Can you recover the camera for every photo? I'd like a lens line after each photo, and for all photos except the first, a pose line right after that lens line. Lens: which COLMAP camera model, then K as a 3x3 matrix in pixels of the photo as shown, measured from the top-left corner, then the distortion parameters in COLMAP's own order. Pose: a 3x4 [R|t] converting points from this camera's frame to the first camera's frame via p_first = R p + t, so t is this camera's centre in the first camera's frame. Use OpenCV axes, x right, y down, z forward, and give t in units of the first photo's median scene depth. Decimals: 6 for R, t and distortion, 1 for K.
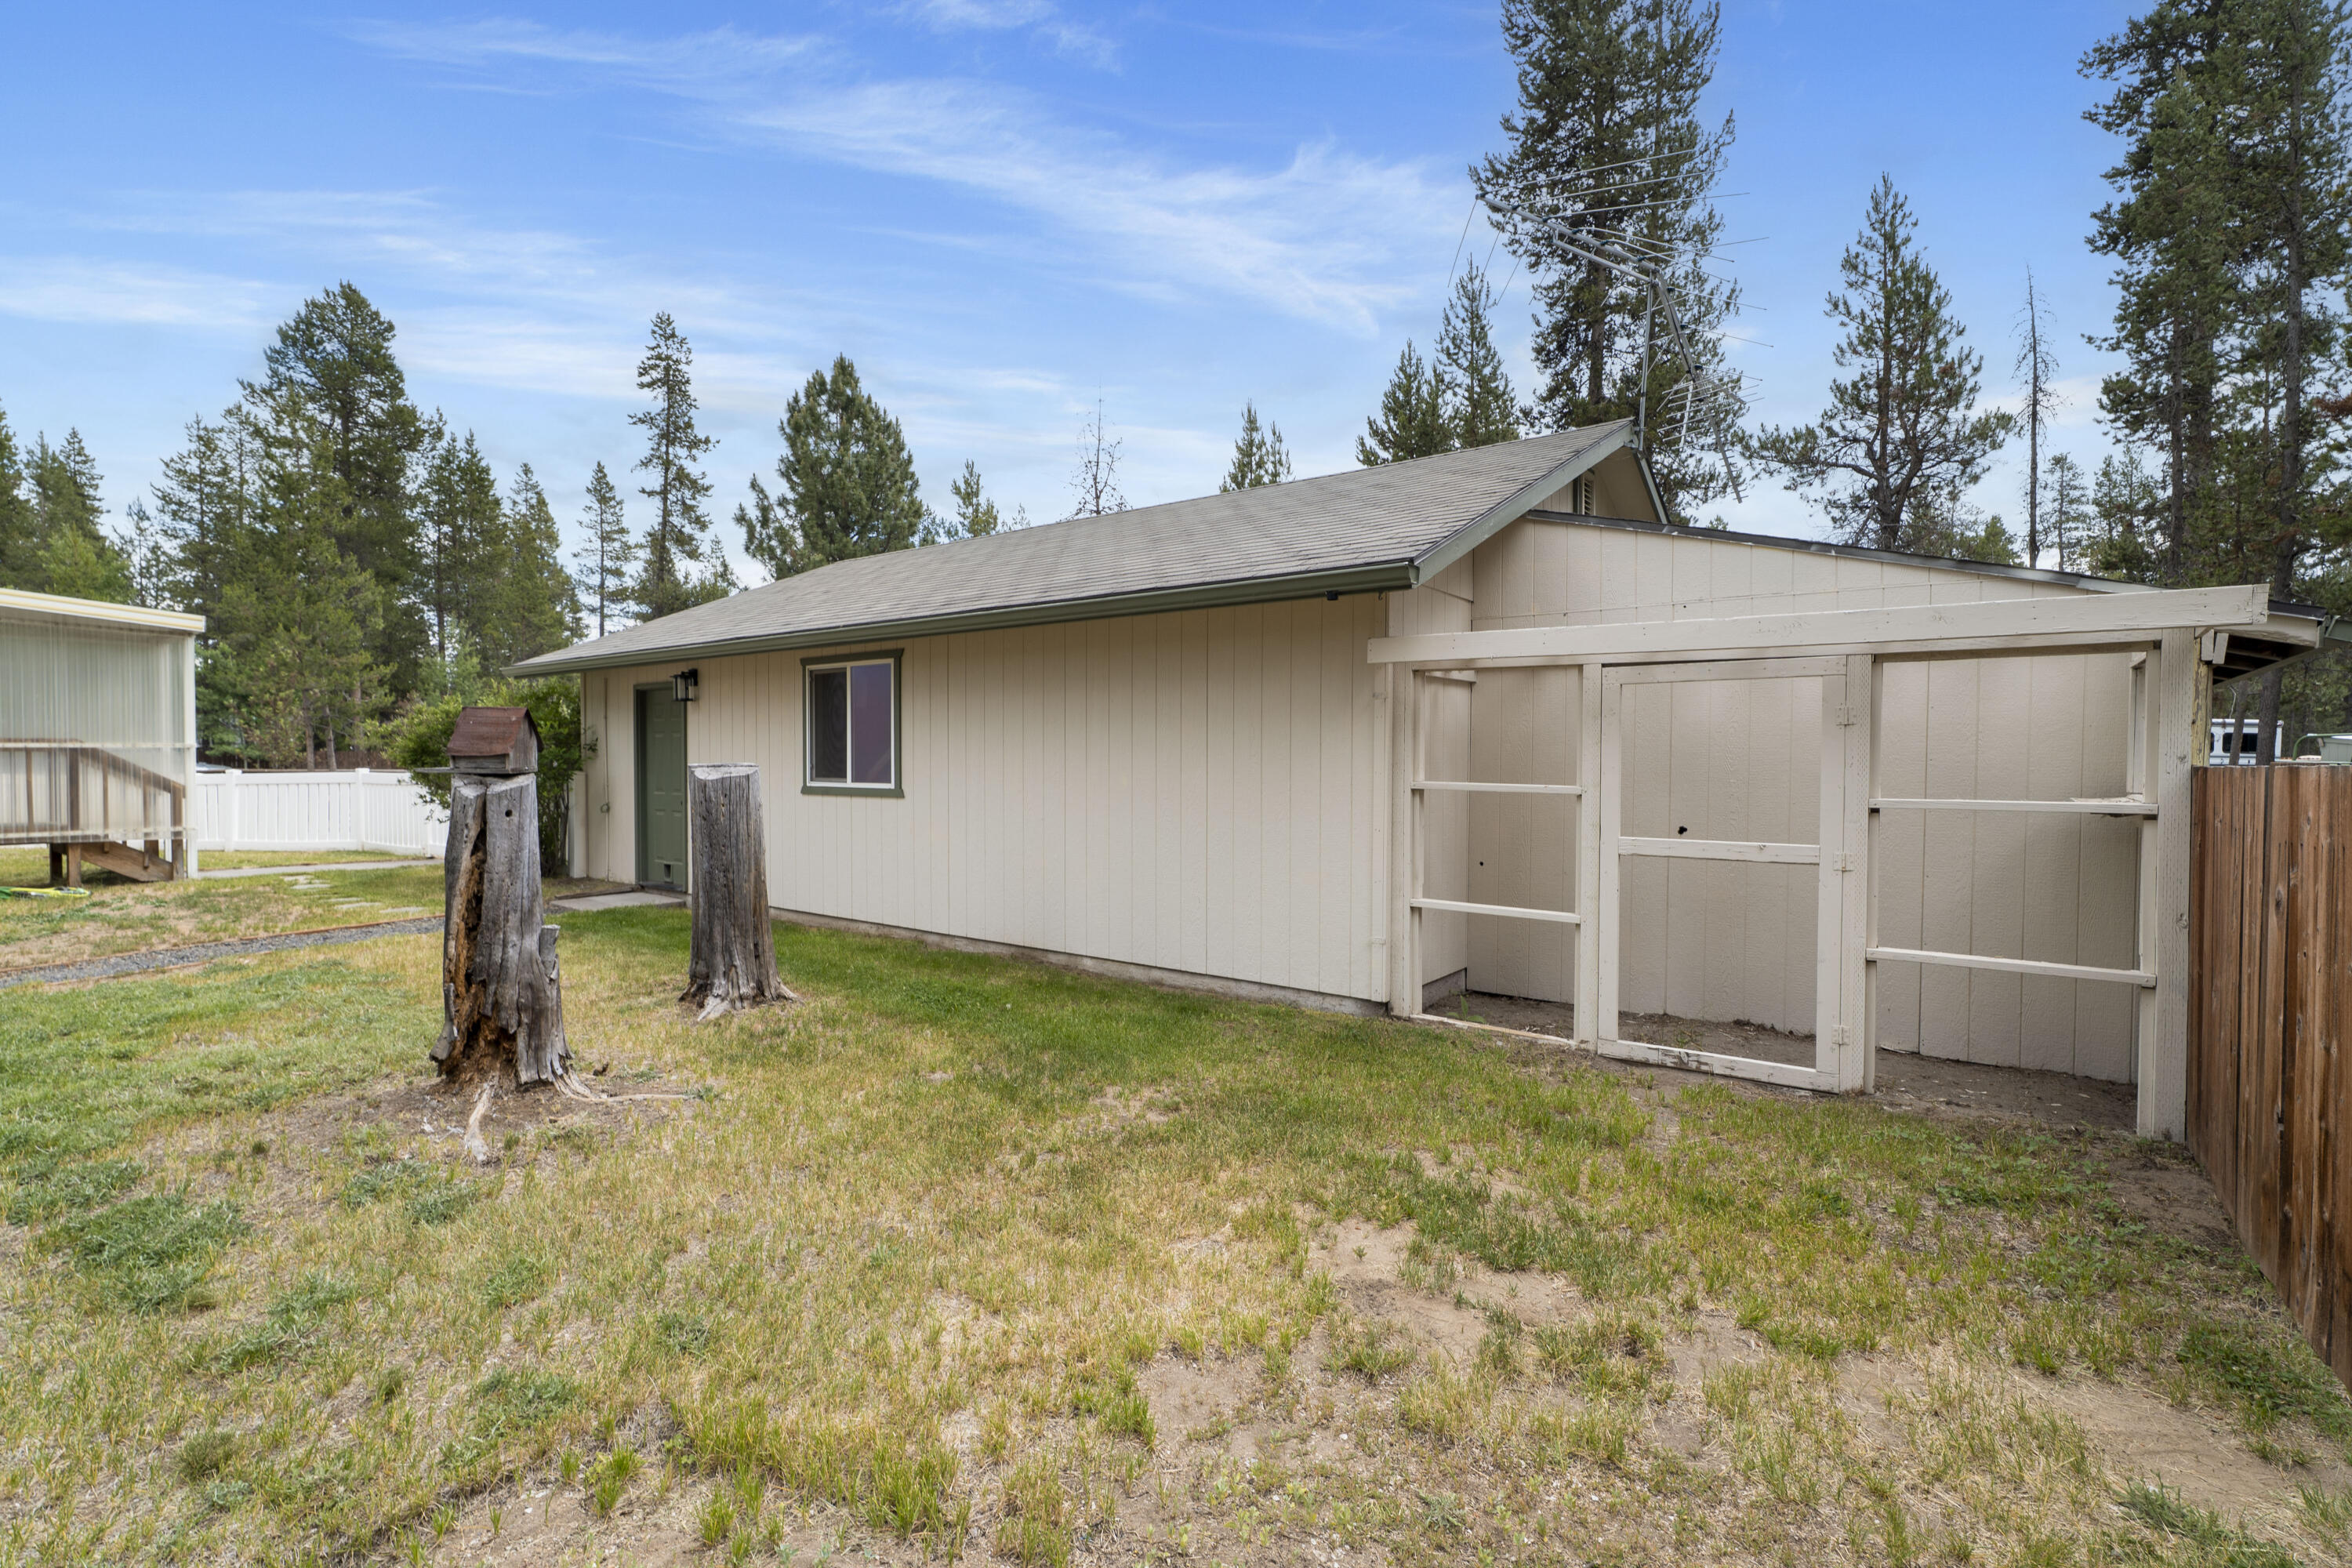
lens RADIAL K [[1056.4, 0, 1169.3], [0, 1056.4, 775.8], [0, 0, 1]] dist [-0.002668, -0.000322]
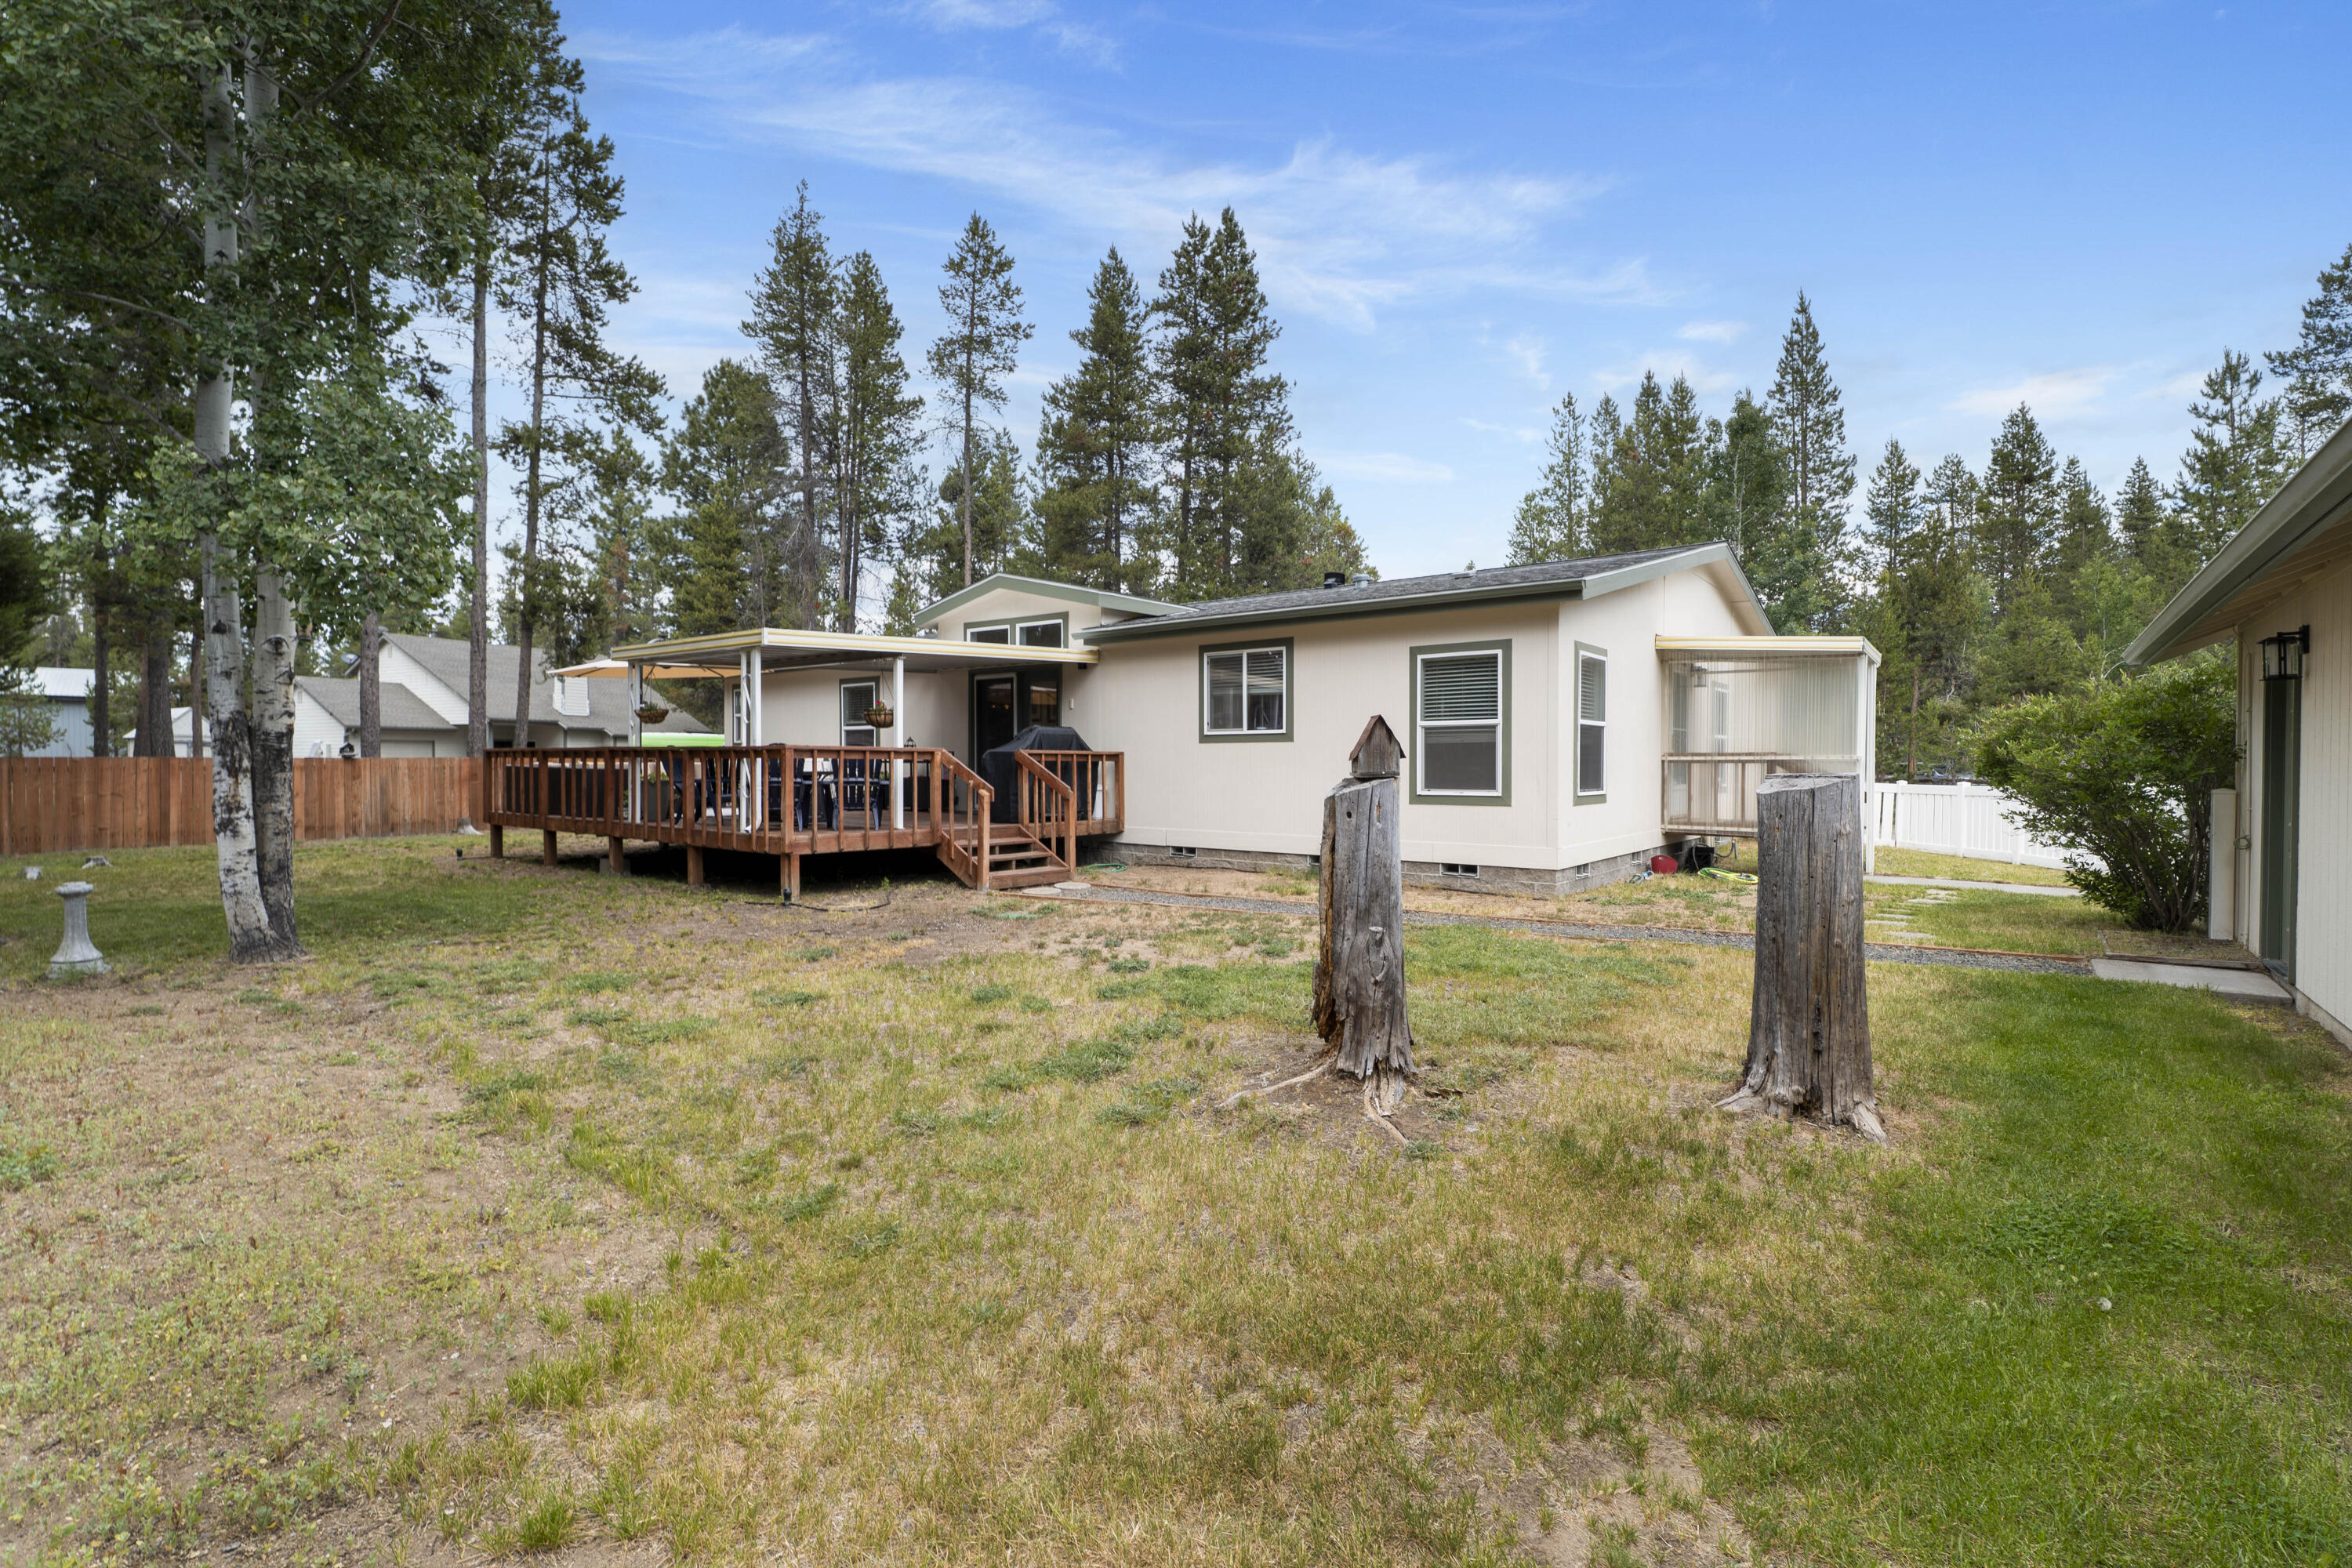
lens RADIAL K [[1056.4, 0, 1175.2], [0, 1056.4, 778.1], [0, 0, 1]] dist [-0.002668, -0.000322]
pose [[-0.034479, 0.008809, -0.999367, 0.146326], [-0.021139, 0.999731, 0.009541, -0.002591], [0.999182, 0.021454, -0.034283, 0.281117]]
